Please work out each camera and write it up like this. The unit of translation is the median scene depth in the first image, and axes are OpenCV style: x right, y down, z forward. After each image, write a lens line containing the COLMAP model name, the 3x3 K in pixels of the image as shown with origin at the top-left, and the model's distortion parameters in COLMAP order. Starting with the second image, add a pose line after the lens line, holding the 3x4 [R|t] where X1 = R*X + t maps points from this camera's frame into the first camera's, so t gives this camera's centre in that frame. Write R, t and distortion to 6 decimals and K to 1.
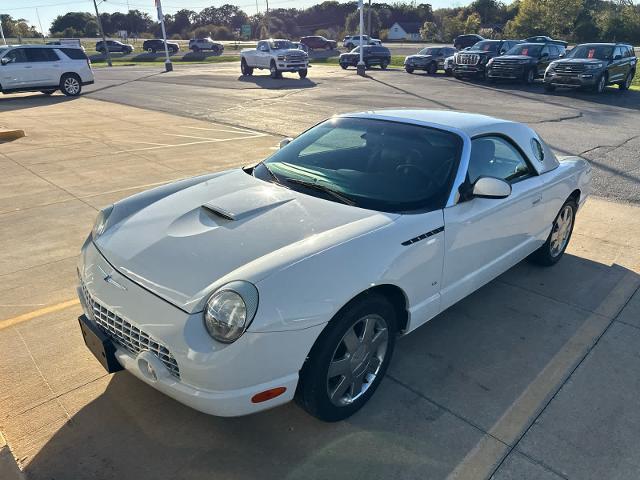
lens RADIAL K [[454.2, 0, 320.0], [0, 454.2, 240.0], [0, 0, 1]] dist [0.007858, -0.005653]
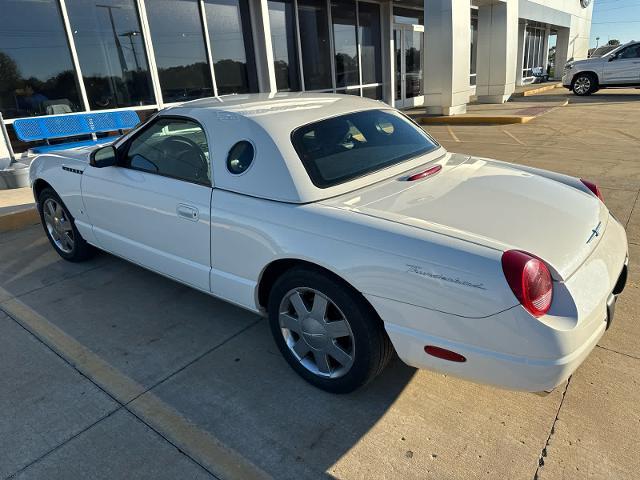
lens RADIAL K [[454.2, 0, 320.0], [0, 454.2, 240.0], [0, 0, 1]] dist [0.007858, -0.005653]
pose [[0.124086, 0.339175, -0.932504, 0.136915], [-0.334619, 0.899022, 0.282470, -0.037389], [0.934148, 0.276983, 0.225050, 0.117110]]
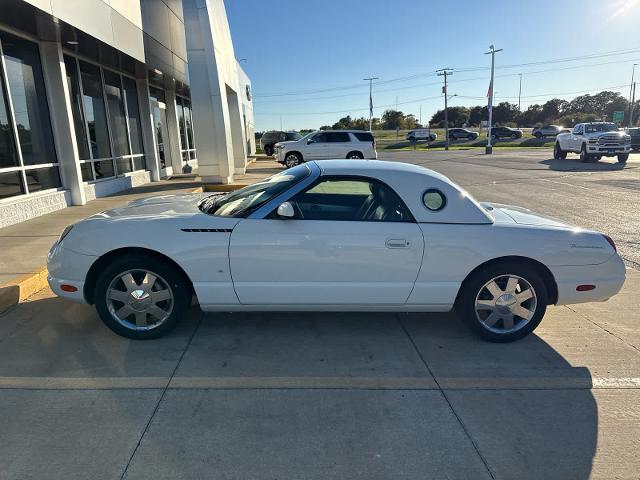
lens RADIAL K [[454.2, 0, 320.0], [0, 454.2, 240.0], [0, 0, 1]] dist [0.007858, -0.005653]
pose [[0.744688, 0.144881, -0.651497, 0.111329], [-0.256416, 0.963344, -0.078863, 0.003216], [0.616190, 0.225783, 0.754541, 0.014987]]
